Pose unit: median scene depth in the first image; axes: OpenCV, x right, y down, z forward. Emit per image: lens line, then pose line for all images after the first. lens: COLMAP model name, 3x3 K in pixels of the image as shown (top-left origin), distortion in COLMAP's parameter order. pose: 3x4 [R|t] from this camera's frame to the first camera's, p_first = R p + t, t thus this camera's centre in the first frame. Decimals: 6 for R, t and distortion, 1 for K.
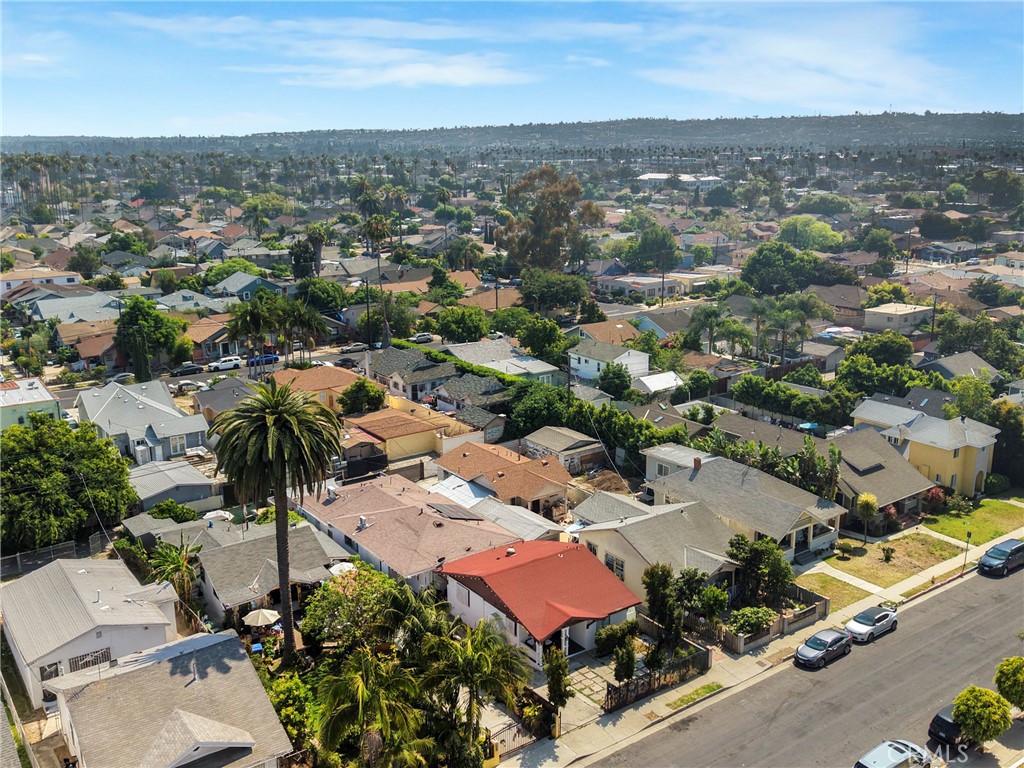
lens RADIAL K [[916.8, 0, 513.9], [0, 916.8, 403.8], [0, 0, 1]] dist [0.173355, -0.512031]
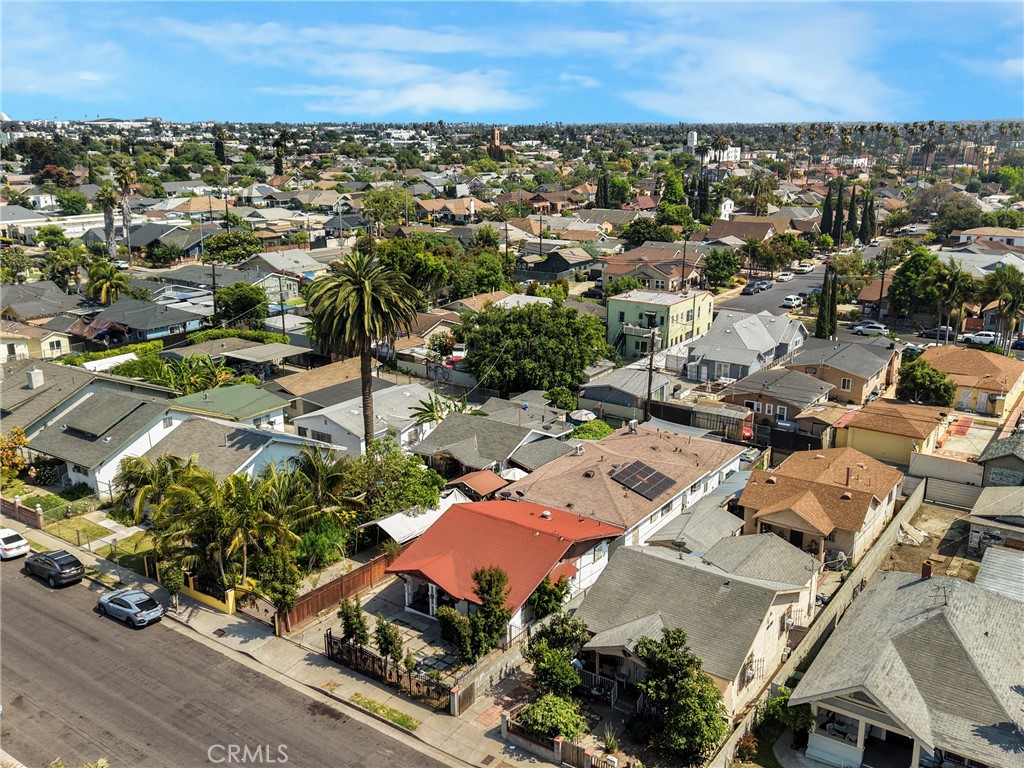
lens RADIAL K [[895.7, 0, 518.1], [0, 895.7, 387.7], [0, 0, 1]] dist [0.097038, -0.179500]
pose [[0.338486, 0.267335, -0.902197, 0.573431], [-0.254182, 0.949126, 0.185877, -0.082402], [0.905990, 0.166406, 0.389218, 0.503097]]
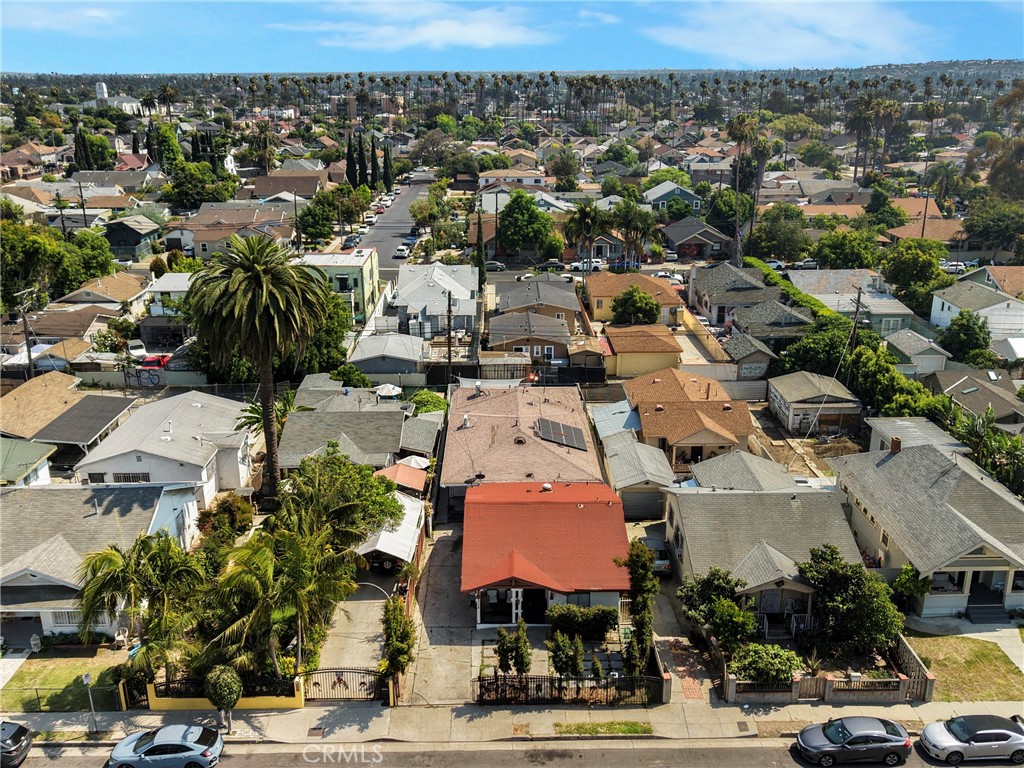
lens RADIAL K [[895.7, 0, 518.1], [0, 895.7, 387.7], [0, 0, 1]] dist [0.097038, -0.179500]
pose [[0.824706, 0.189303, -0.532940, 0.310074], [-0.156658, 0.981910, 0.106358, -0.007532], [0.543432, -0.004225, 0.839442, 0.248615]]
